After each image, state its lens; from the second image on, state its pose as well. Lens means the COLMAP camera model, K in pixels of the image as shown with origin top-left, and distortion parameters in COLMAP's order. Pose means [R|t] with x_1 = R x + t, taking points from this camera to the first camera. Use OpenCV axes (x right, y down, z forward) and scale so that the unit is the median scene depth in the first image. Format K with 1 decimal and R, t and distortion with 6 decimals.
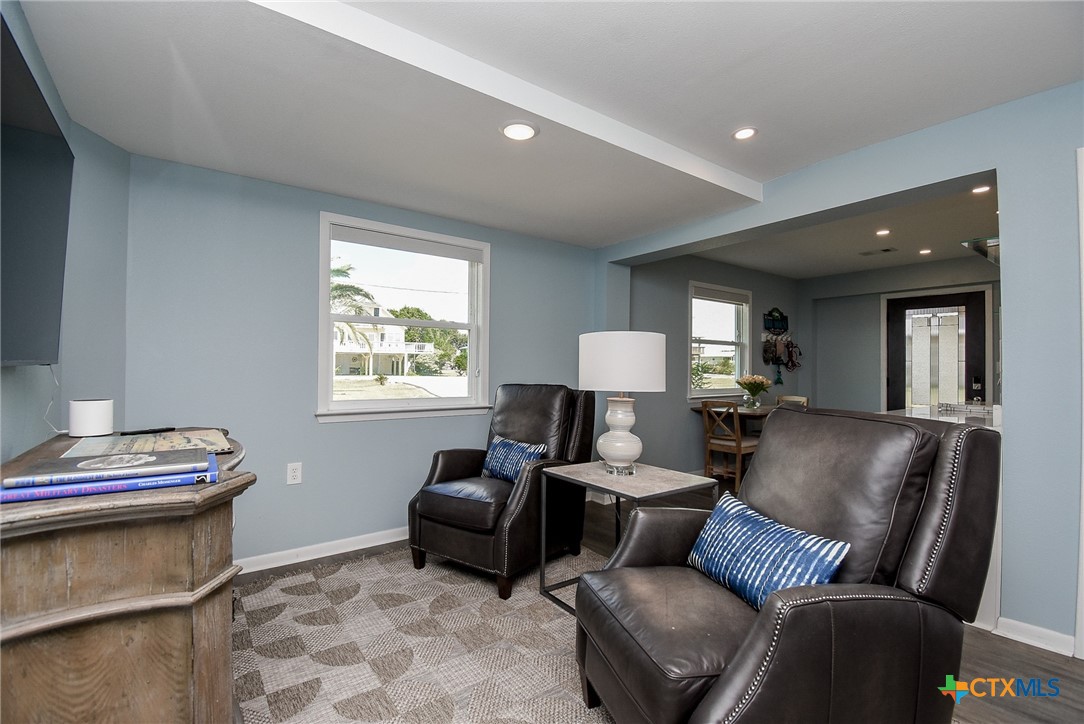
lens RADIAL K [[476.3, 0, 538.9], [0, 476.3, 362.5], [0, 0, 1]] dist [0.004918, -0.012462]
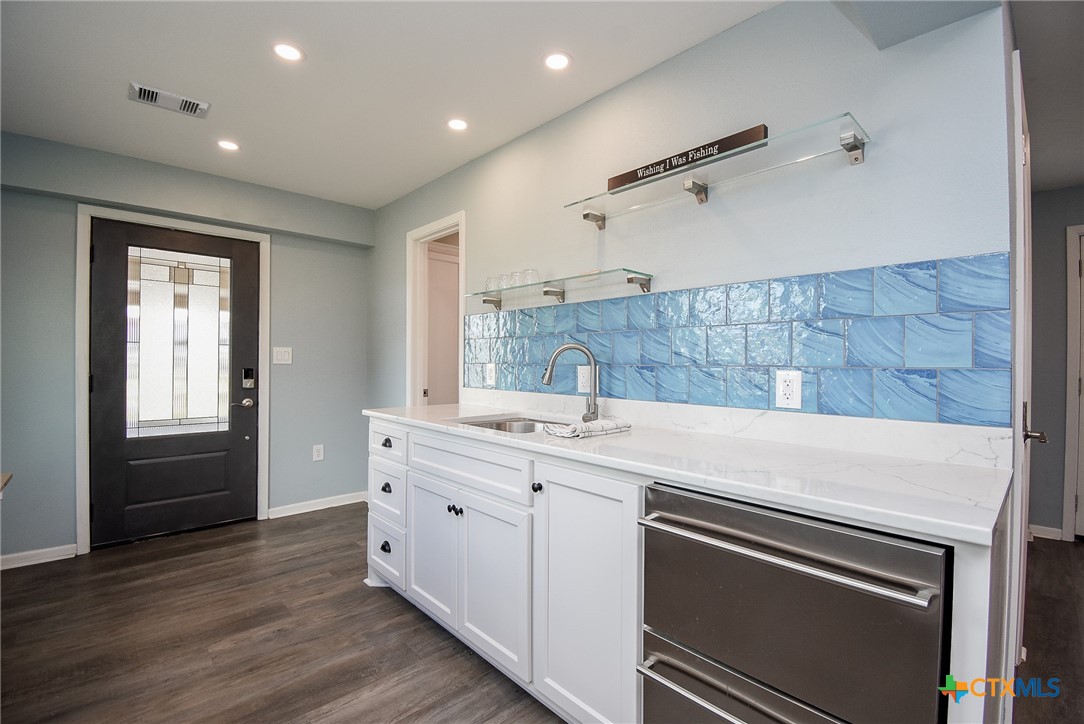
lens RADIAL K [[476.3, 0, 539.6], [0, 476.3, 361.6], [0, 0, 1]] dist [0.004918, -0.012462]
pose [[-0.121217, -0.010187, 0.992574, 0.179120], [-0.016506, 0.999830, 0.008246, 0.006094], [-0.992489, -0.015384, -0.121365, 0.576680]]
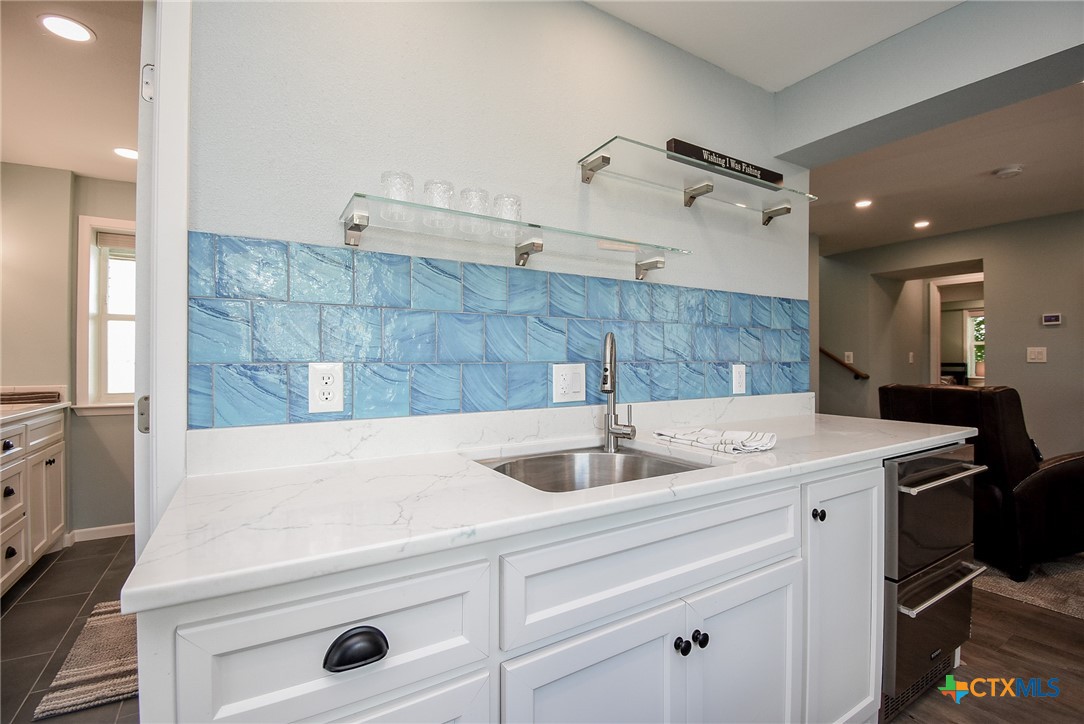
lens RADIAL K [[476.3, 0, 540.3], [0, 476.3, 362.0], [0, 0, 1]] dist [0.004918, -0.012462]
pose [[-0.995983, -0.008480, 0.089144, 0.528541], [-0.009380, 0.999909, -0.009687, 0.013401], [-0.089053, -0.010484, -0.995972, 0.757540]]
